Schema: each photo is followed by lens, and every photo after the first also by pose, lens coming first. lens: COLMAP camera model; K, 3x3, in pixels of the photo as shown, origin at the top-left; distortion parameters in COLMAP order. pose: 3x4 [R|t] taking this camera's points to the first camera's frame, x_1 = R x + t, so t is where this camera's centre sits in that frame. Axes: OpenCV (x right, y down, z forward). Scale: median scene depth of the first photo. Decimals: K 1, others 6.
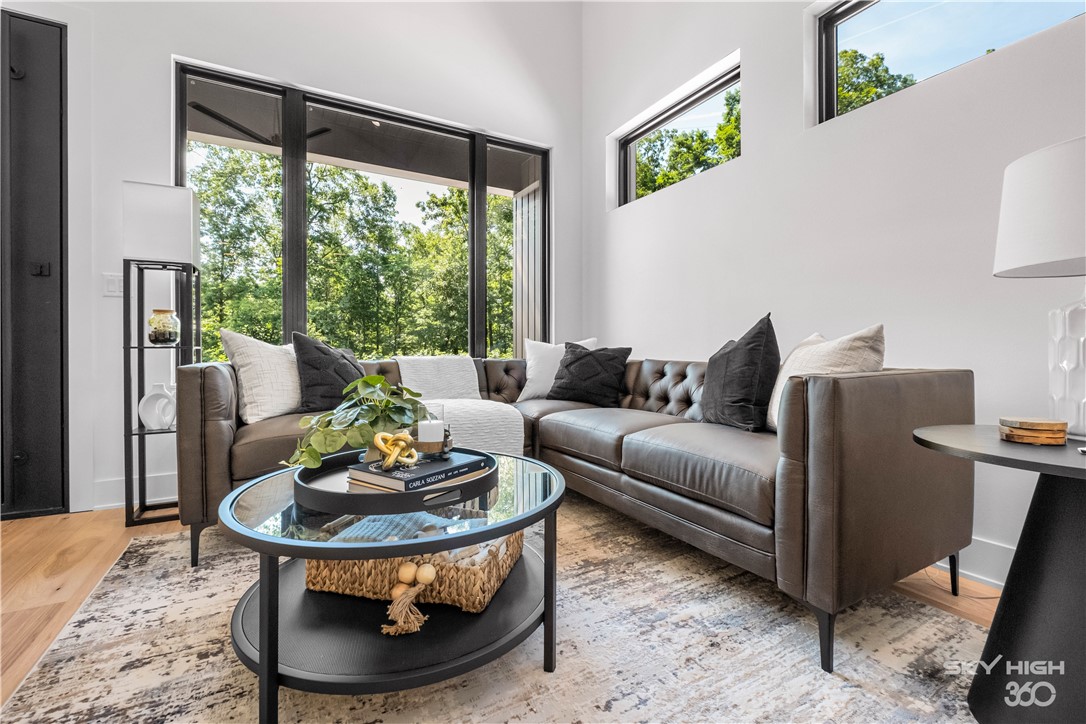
lens RADIAL K [[474.1, 0, 551.9], [0, 474.1, 343.8], [0, 0, 1]] dist [-0.010988, 0.000152]
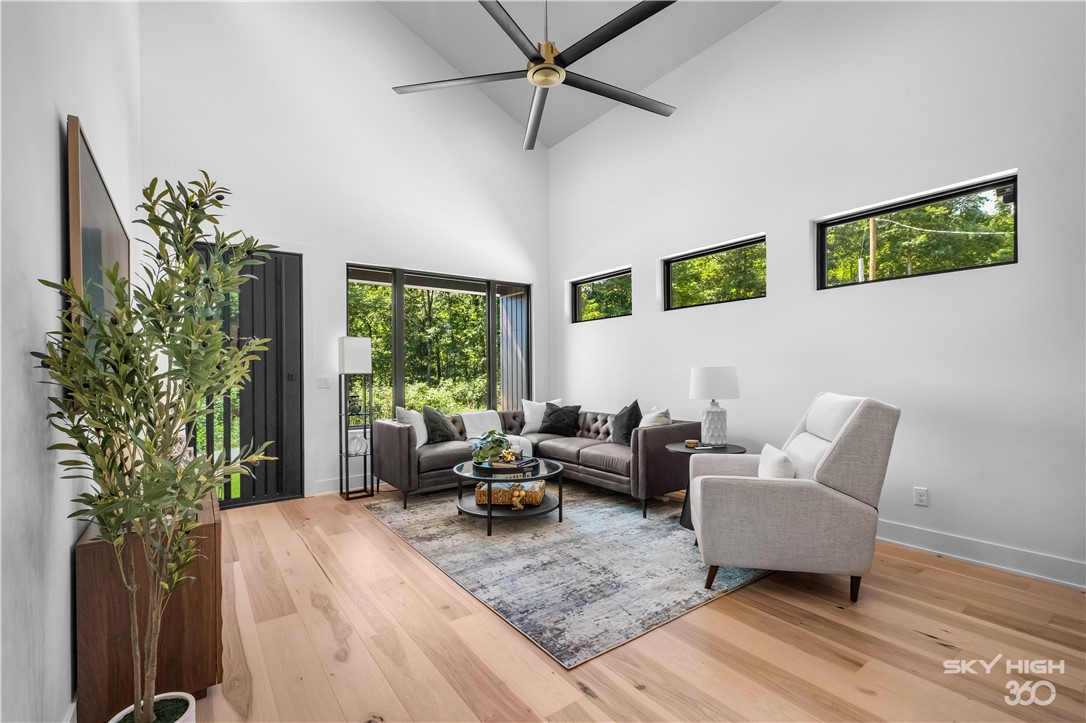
lens RADIAL K [[474.1, 0, 545.5], [0, 474.1, 367.8], [0, 0, 1]] dist [-0.010988, 0.000152]
pose [[0.993745, -0.010292, 0.111195, -0.236922], [0.009779, 0.999939, 0.005152, -0.196077], [-0.111241, -0.004033, 0.993785, -1.137137]]
